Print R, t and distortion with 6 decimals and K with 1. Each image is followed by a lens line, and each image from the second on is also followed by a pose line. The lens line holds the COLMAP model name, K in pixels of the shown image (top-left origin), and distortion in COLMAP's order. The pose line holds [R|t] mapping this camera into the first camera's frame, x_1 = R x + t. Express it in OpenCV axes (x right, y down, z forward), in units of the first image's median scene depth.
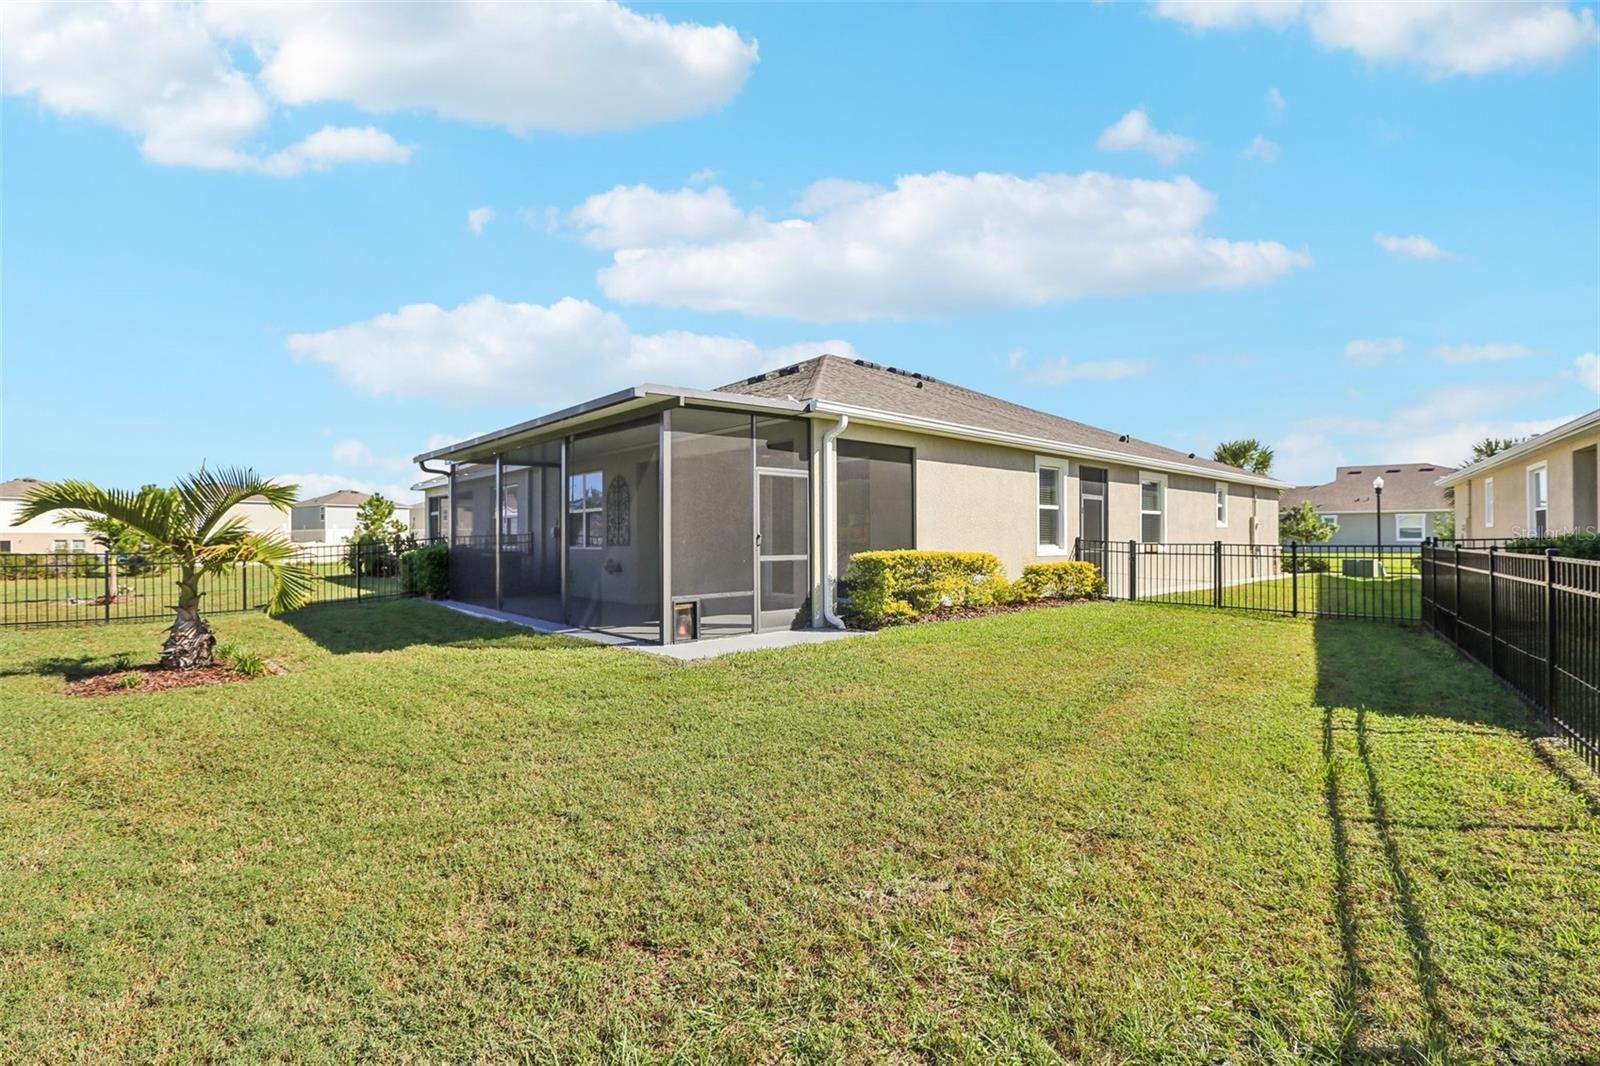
lens RADIAL K [[756.1, 0, 803.5], [0, 756.1, 538.0], [0, 0, 1]] dist [-0.038577, 0.012980]
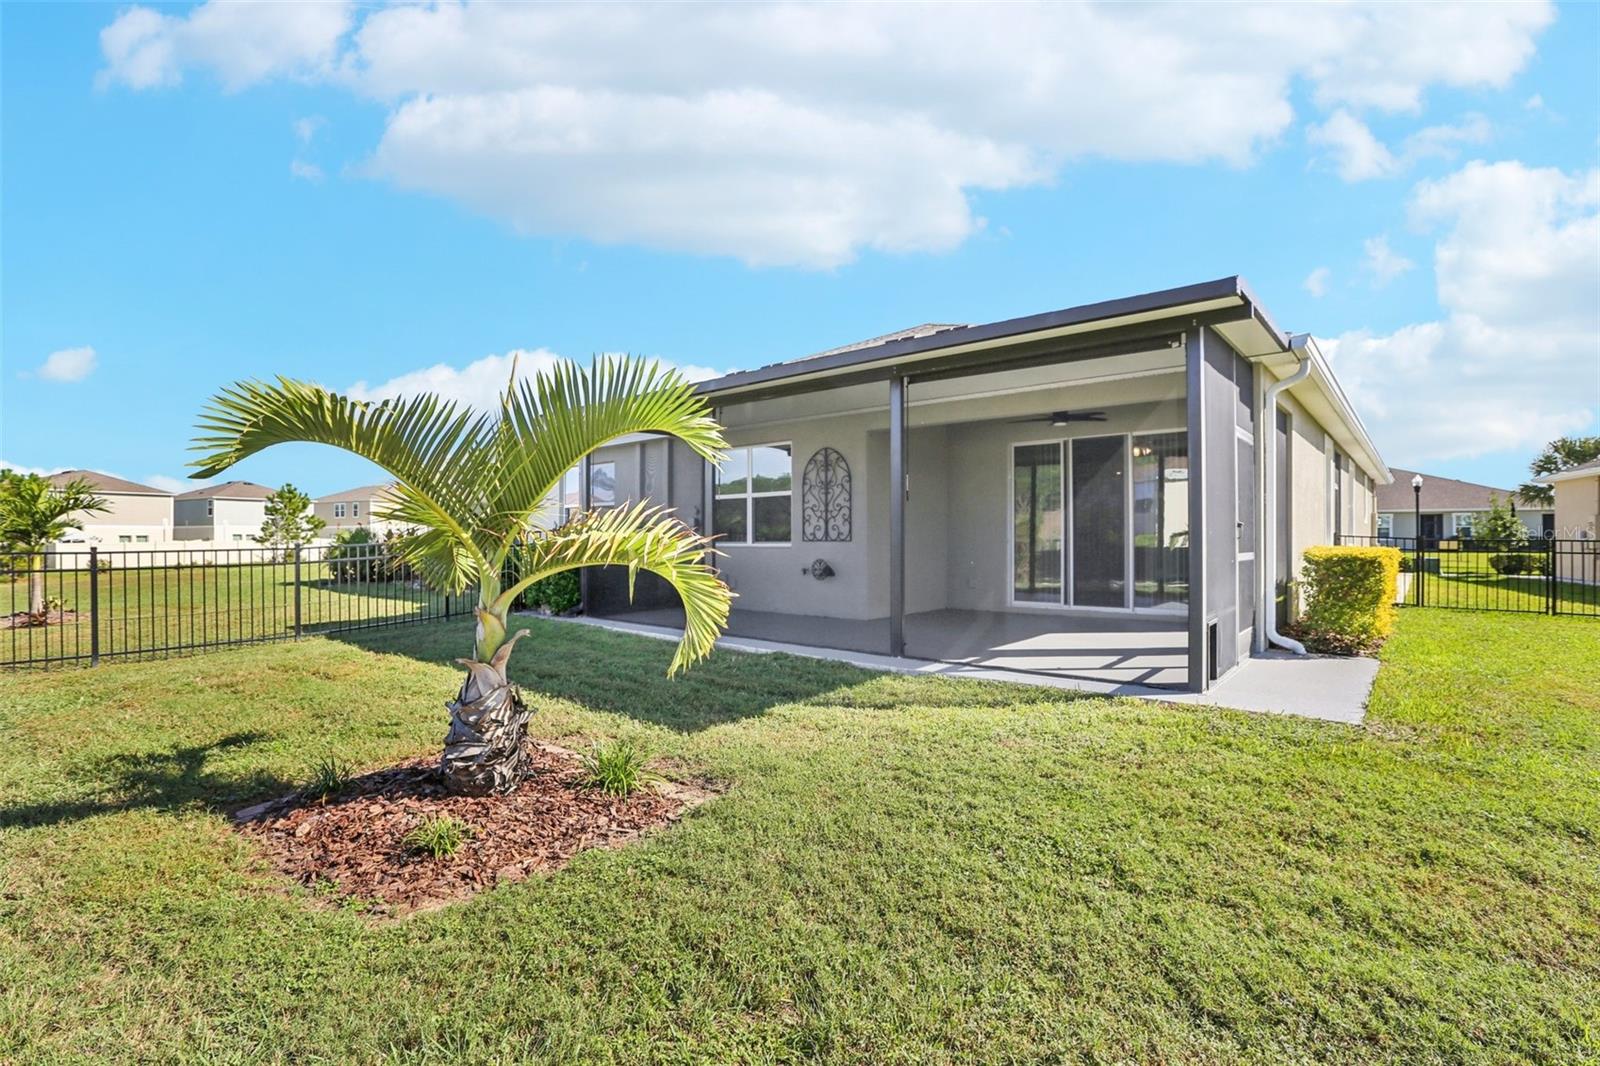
lens RADIAL K [[756.1, 0, 795.8], [0, 756.1, 539.2], [0, 0, 1]] dist [-0.038577, 0.012980]
pose [[0.991978, 0.001272, 0.126405, -0.340999], [-0.001531, 0.999997, 0.001956, 0.006254], [-0.126402, -0.002134, 0.991977, 0.236584]]
